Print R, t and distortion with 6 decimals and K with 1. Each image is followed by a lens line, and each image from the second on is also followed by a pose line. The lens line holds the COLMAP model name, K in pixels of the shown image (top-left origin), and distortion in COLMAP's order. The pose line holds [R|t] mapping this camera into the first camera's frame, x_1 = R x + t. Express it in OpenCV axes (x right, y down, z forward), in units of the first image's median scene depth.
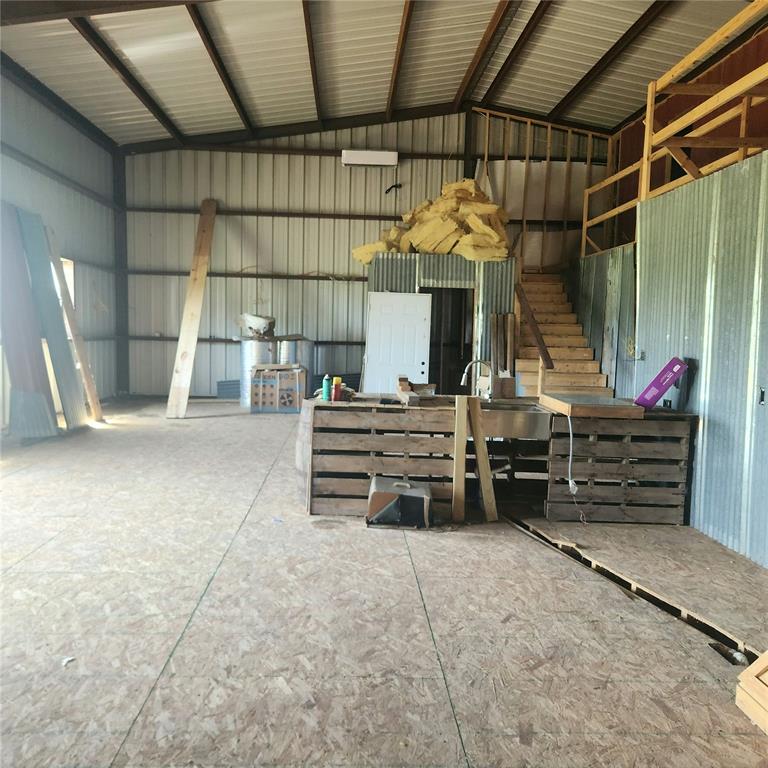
lens RADIAL K [[684.4, 0, 384.5], [0, 684.4, 397.5], [0, 0, 1]] dist [0.103606, -0.086524]
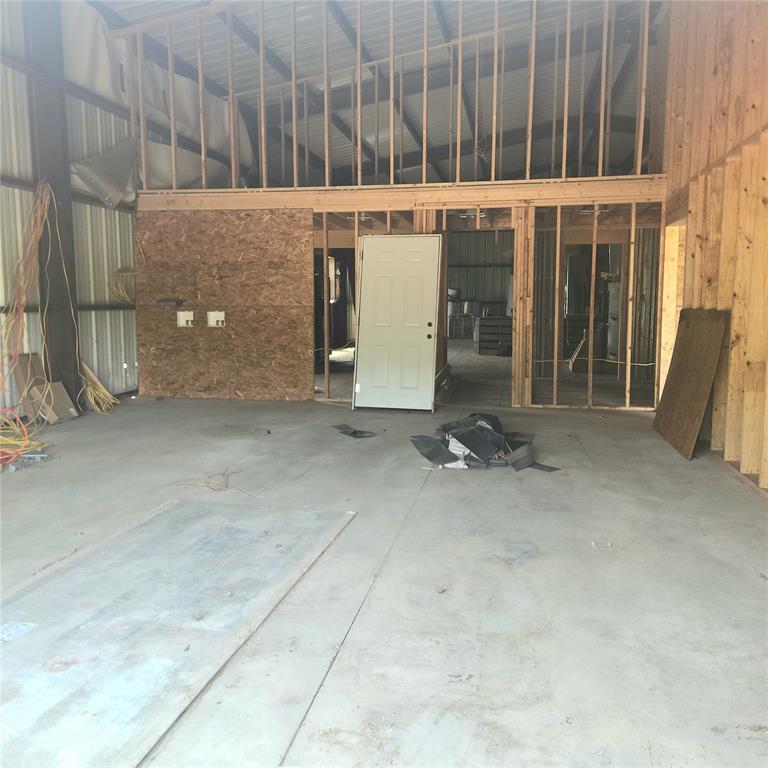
lens RADIAL K [[684.4, 0, 384.5], [0, 684.4, 397.5], [0, 0, 1]] dist [0.103606, -0.086524]
pose [[0.969823, 0.011820, -0.243523, 0.097802], [-0.001422, 0.999081, 0.042829, 0.099103], [0.243805, -0.041191, 0.968949, -0.877405]]
